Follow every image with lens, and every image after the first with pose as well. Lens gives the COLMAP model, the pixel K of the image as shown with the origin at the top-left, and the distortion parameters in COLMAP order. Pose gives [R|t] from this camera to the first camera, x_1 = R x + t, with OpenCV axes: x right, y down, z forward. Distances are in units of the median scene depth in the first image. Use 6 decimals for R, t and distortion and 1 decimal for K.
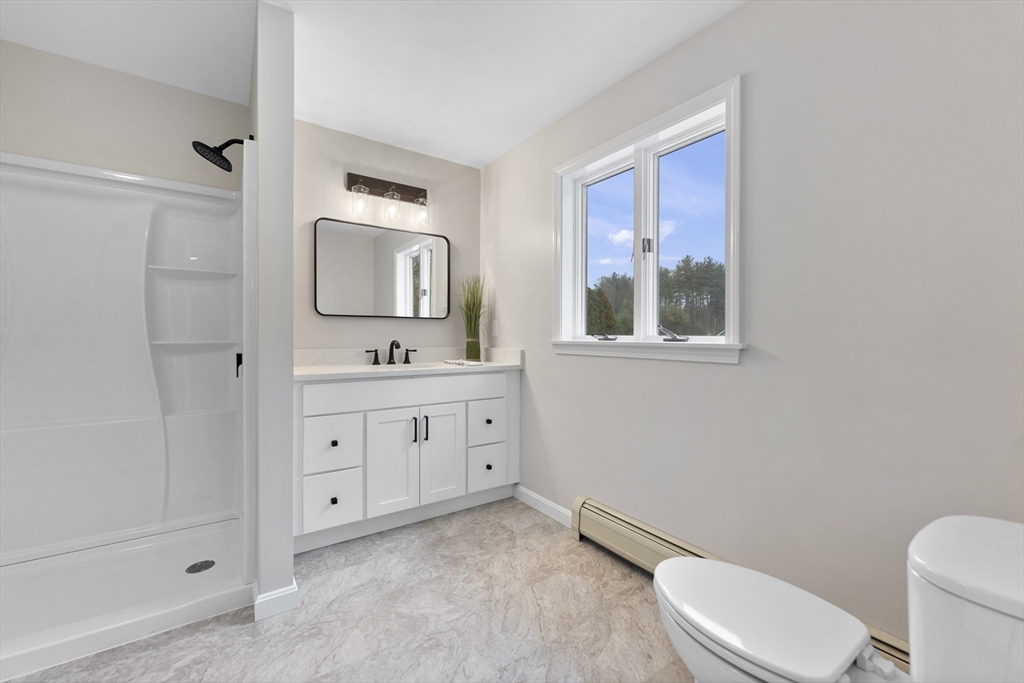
lens RADIAL K [[416.1, 0, 513.9], [0, 416.1, 327.2], [0, 0, 1]] dist [-0.000042, -0.000011]
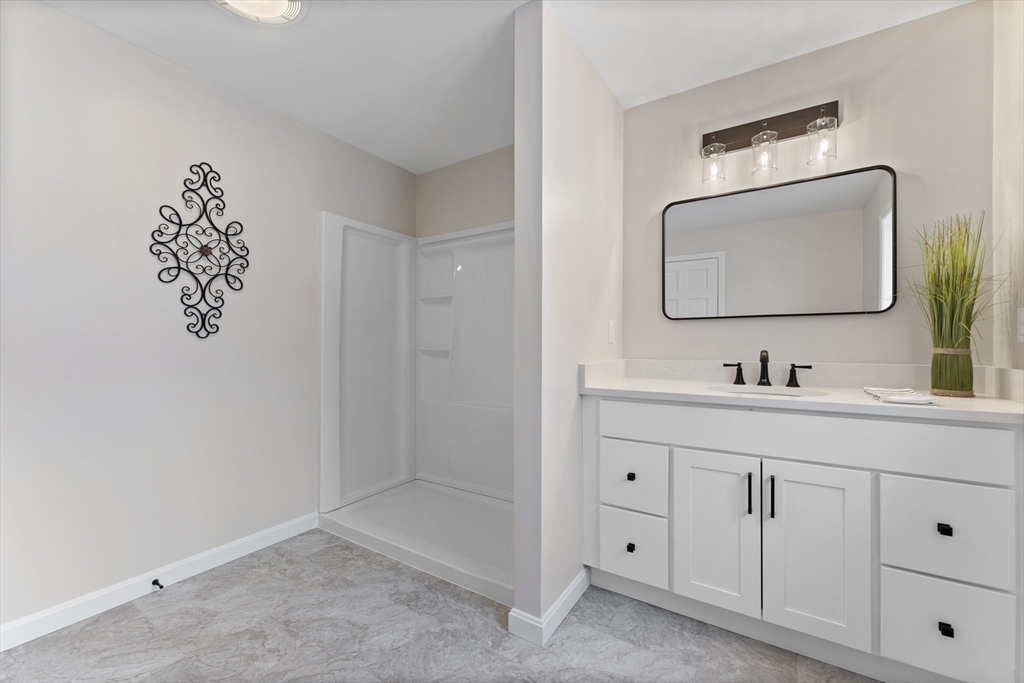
lens RADIAL K [[410.9, 0, 510.5], [0, 410.9, 337.1], [0, 0, 1]] dist [-0.000347, 0.000039]
pose [[0.377519, -0.019191, -0.925803, 0.183312], [0.023634, 0.999659, -0.011084, 0.008138], [0.925700, -0.017696, 0.377844, 0.389526]]
